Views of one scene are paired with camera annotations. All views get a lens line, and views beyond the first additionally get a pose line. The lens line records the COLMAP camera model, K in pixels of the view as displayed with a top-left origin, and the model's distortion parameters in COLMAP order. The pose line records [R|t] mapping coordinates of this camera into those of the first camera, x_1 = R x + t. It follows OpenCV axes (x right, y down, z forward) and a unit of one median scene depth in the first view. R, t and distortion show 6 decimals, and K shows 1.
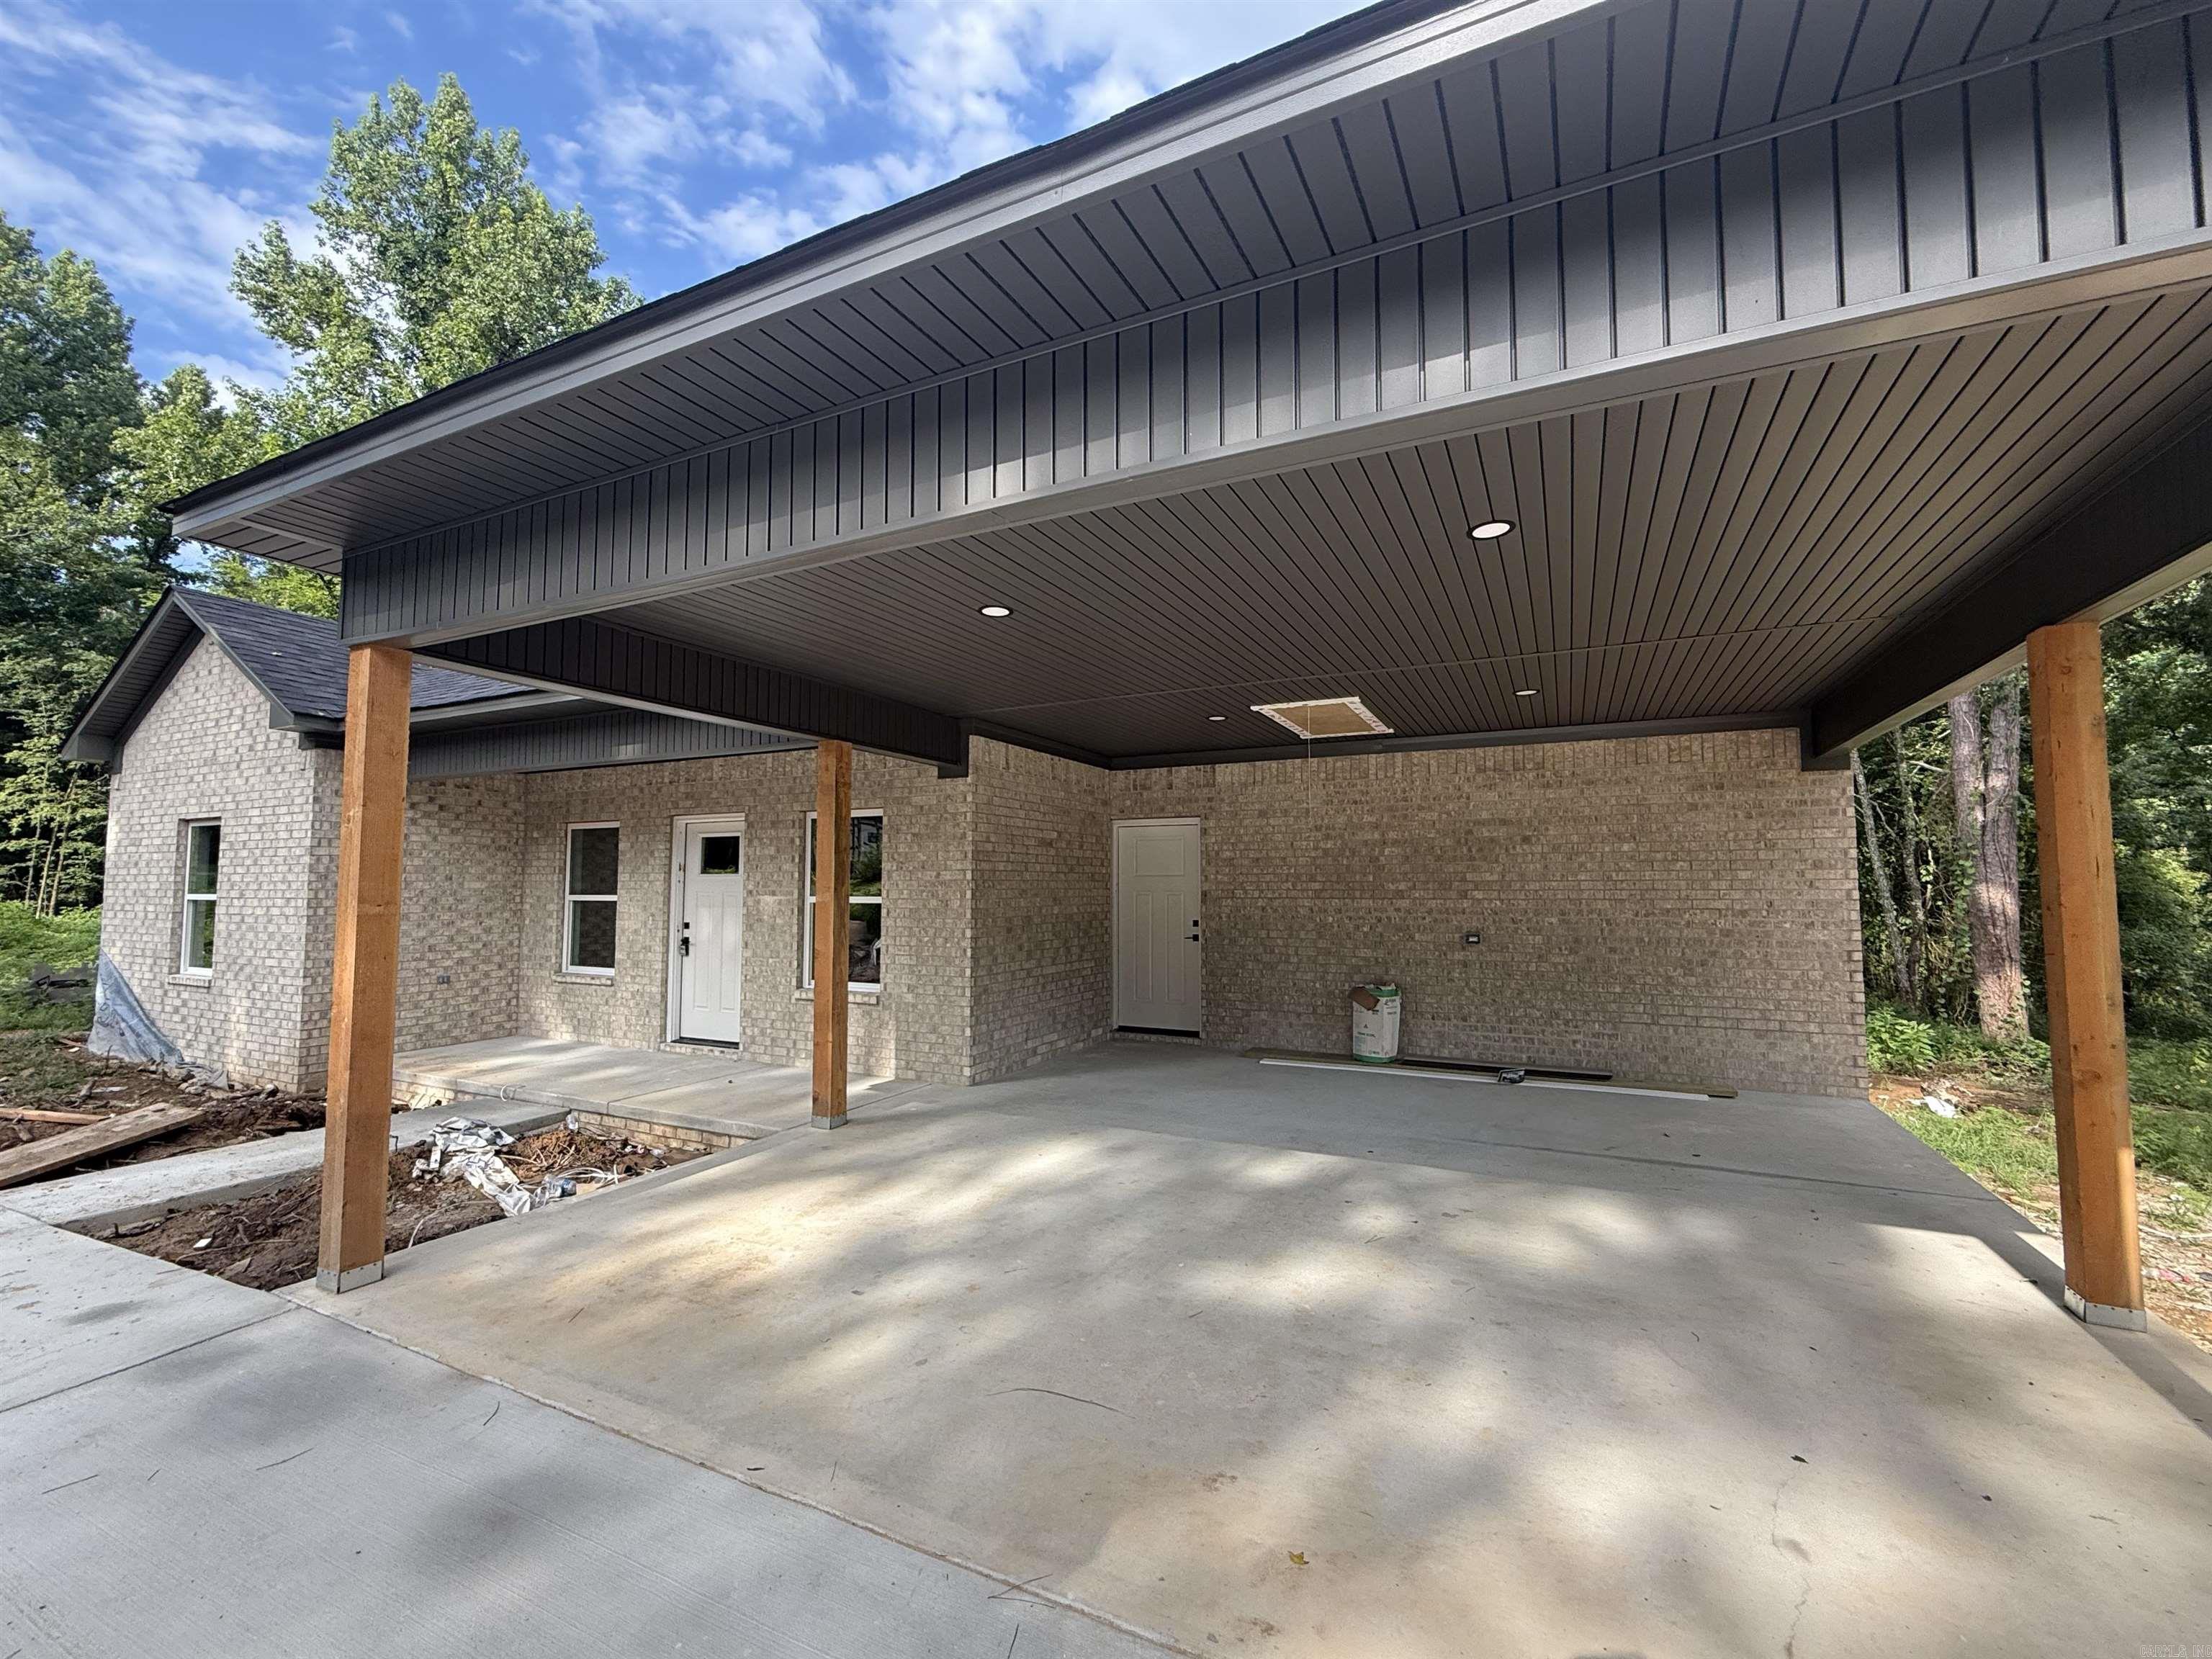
lens RADIAL K [[927.9, 0, 1109.6], [0, 927.9, 835.0], [0, 0, 1]] dist [0.000654, 0.000212]
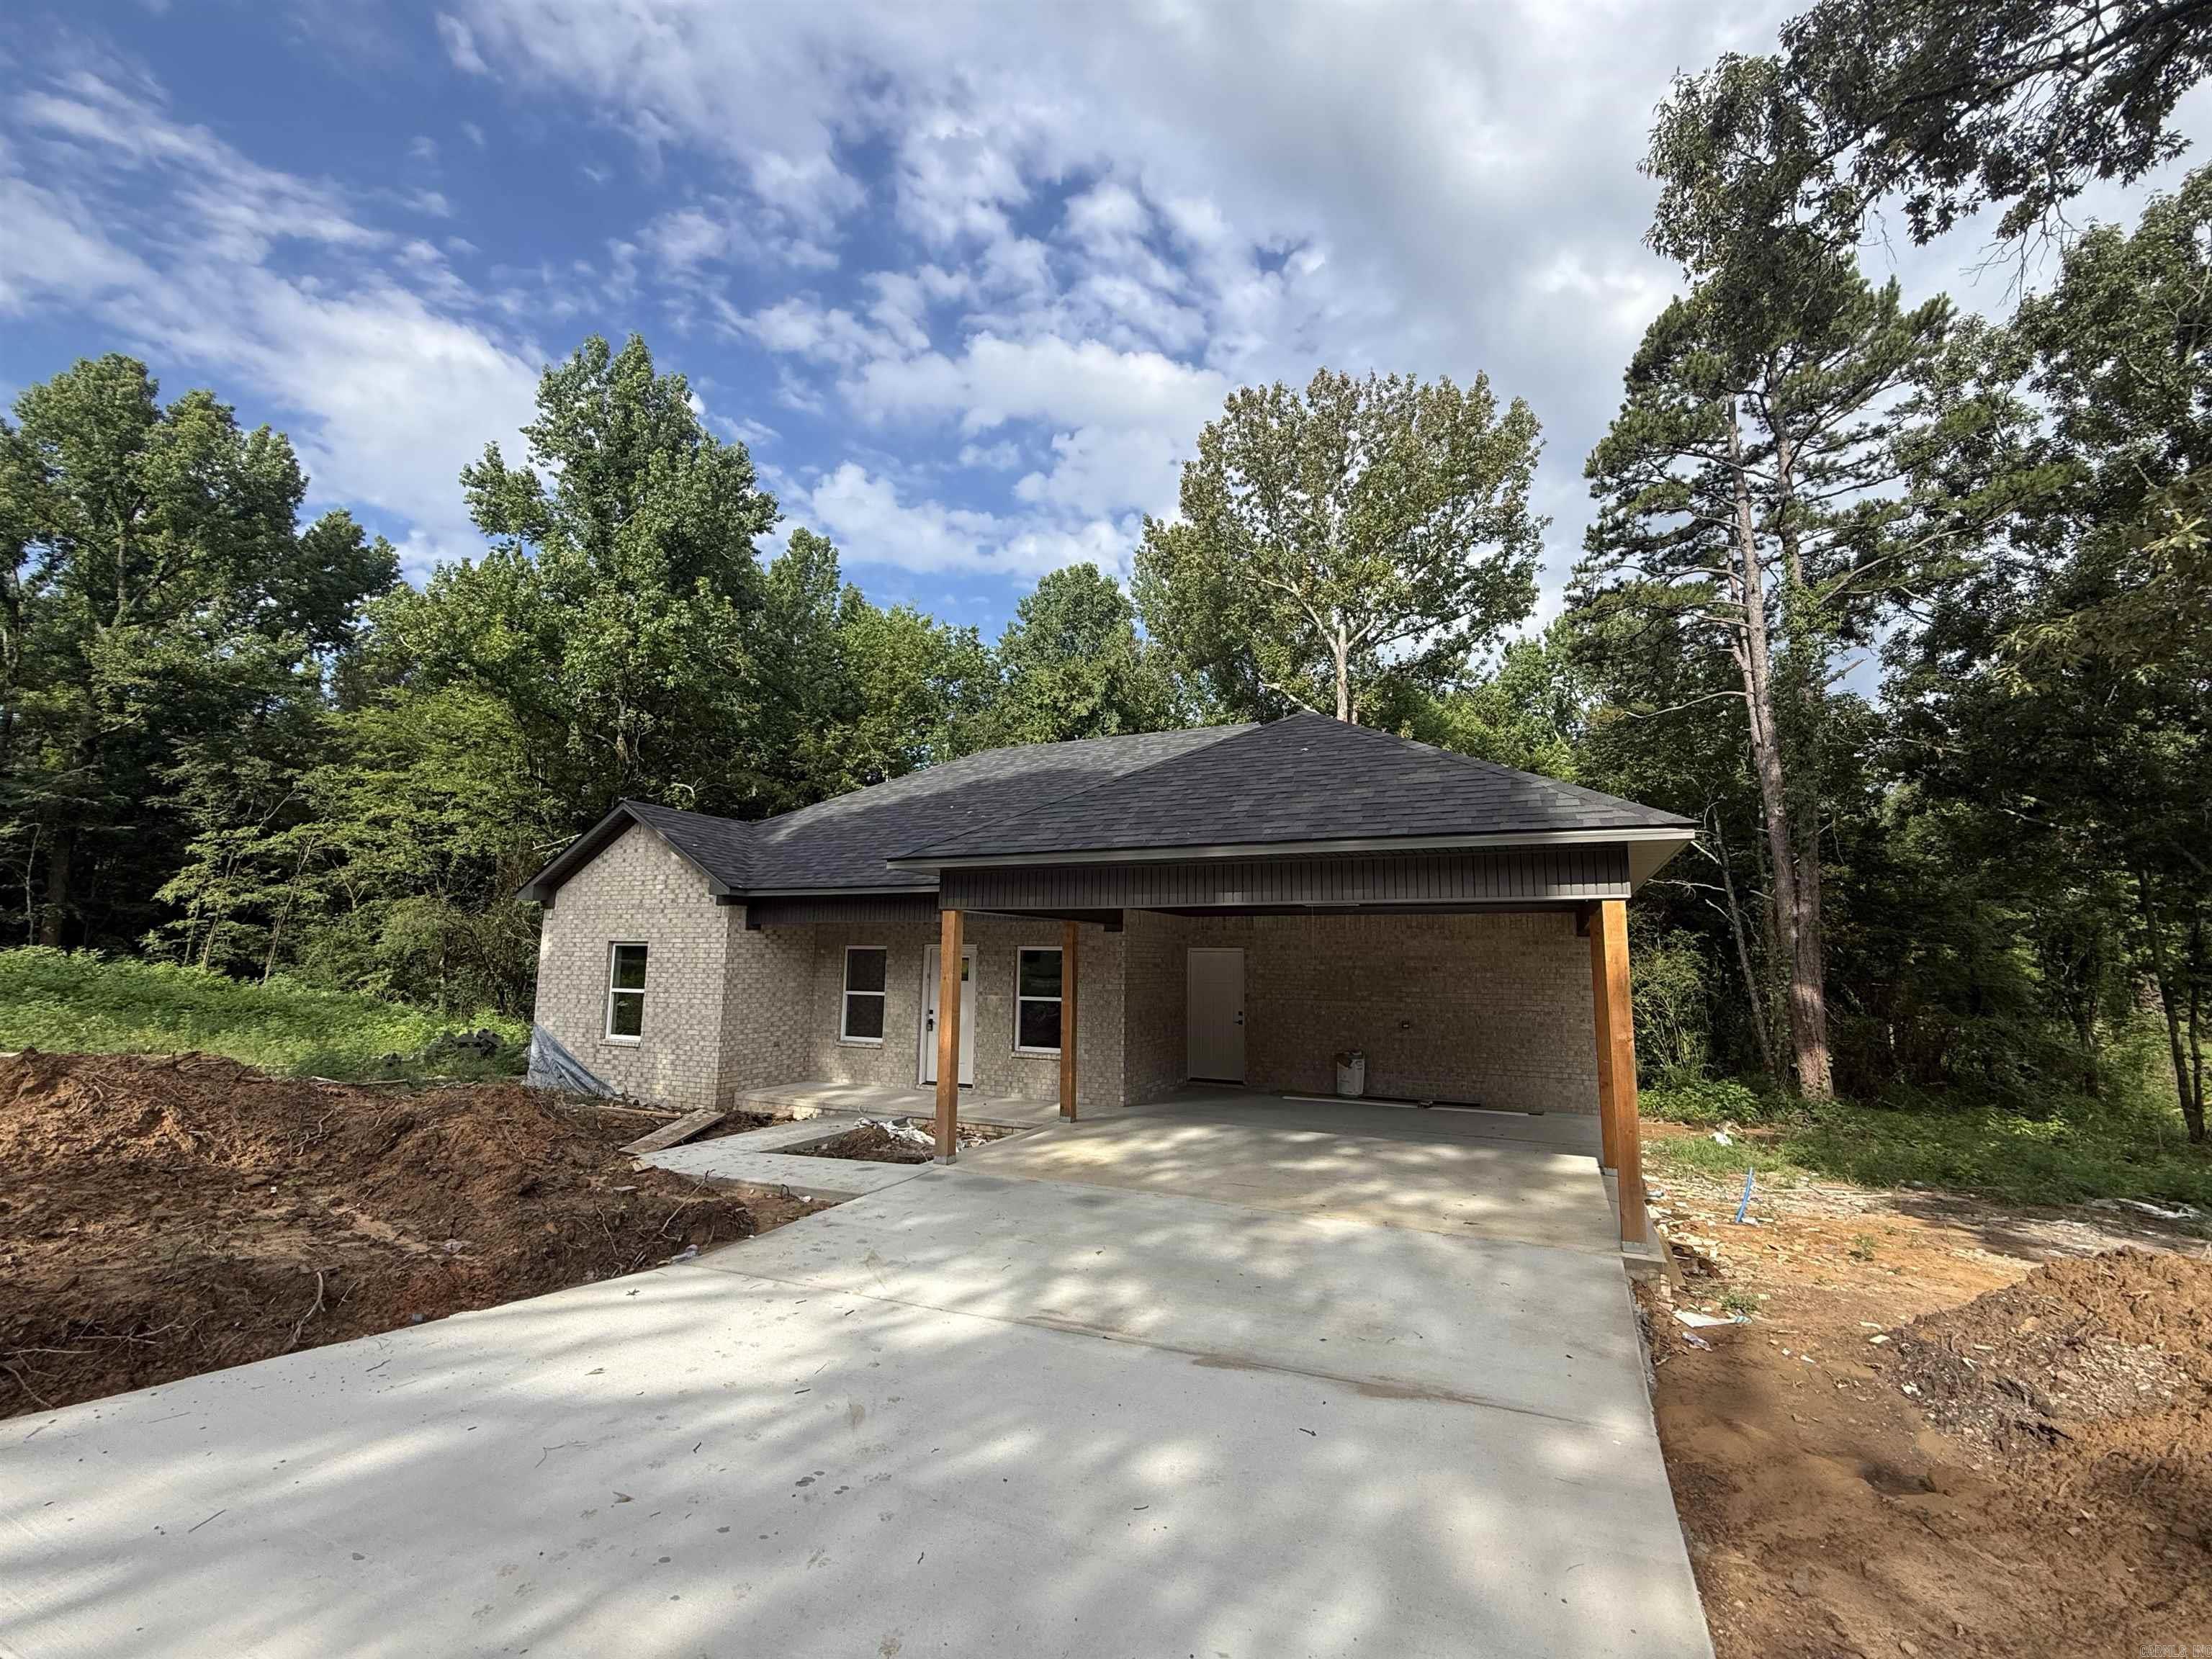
lens RADIAL K [[932.2, 0, 1115.0], [0, 932.2, 838.0], [0, 0, 1]] dist [-0.000907, -0.000380]
pose [[0.999633, 0.014497, 0.022886, -0.170756], [-0.012779, 0.997213, -0.073507, -0.089348], [-0.023888, 0.073187, 0.997032, -0.652406]]
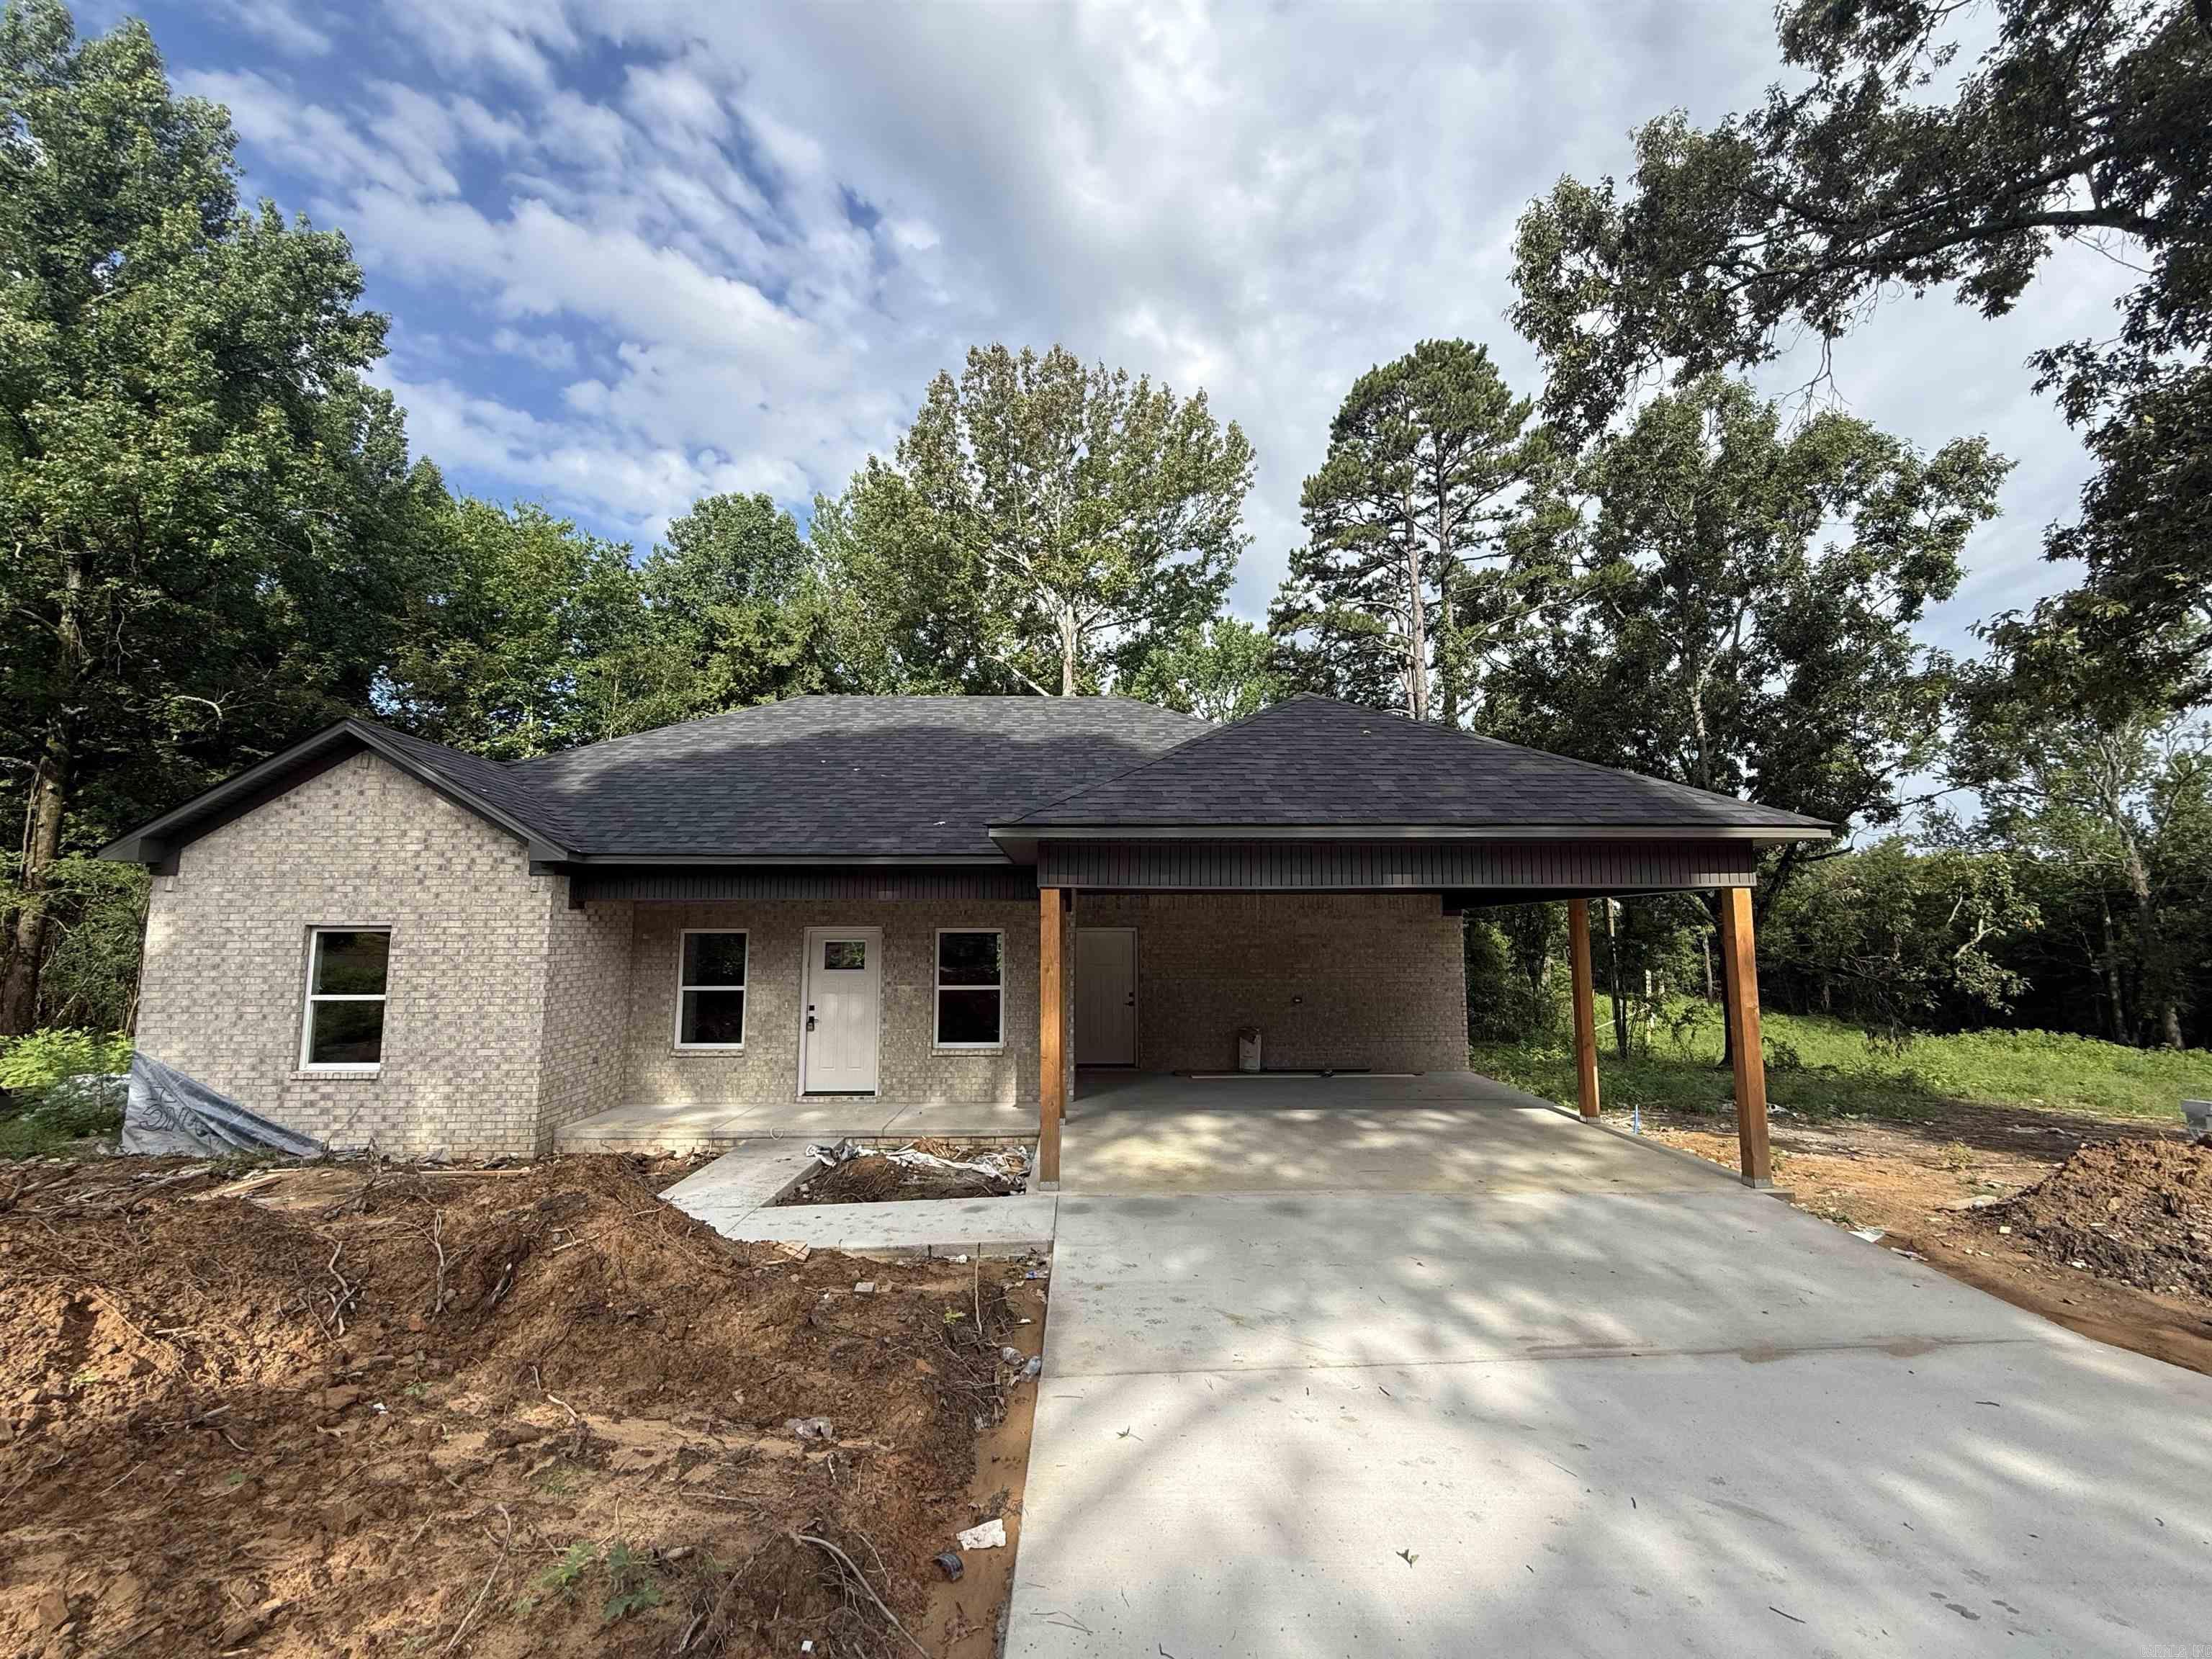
lens RADIAL K [[927.9, 0, 1109.6], [0, 927.9, 835.0], [0, 0, 1]] dist [0.000654, 0.000212]
pose [[0.885750, 0.049716, 0.461492, -0.692999], [-0.024908, 0.997906, -0.059698, -0.081901], [-0.463494, 0.041383, 0.885133, -0.397505]]
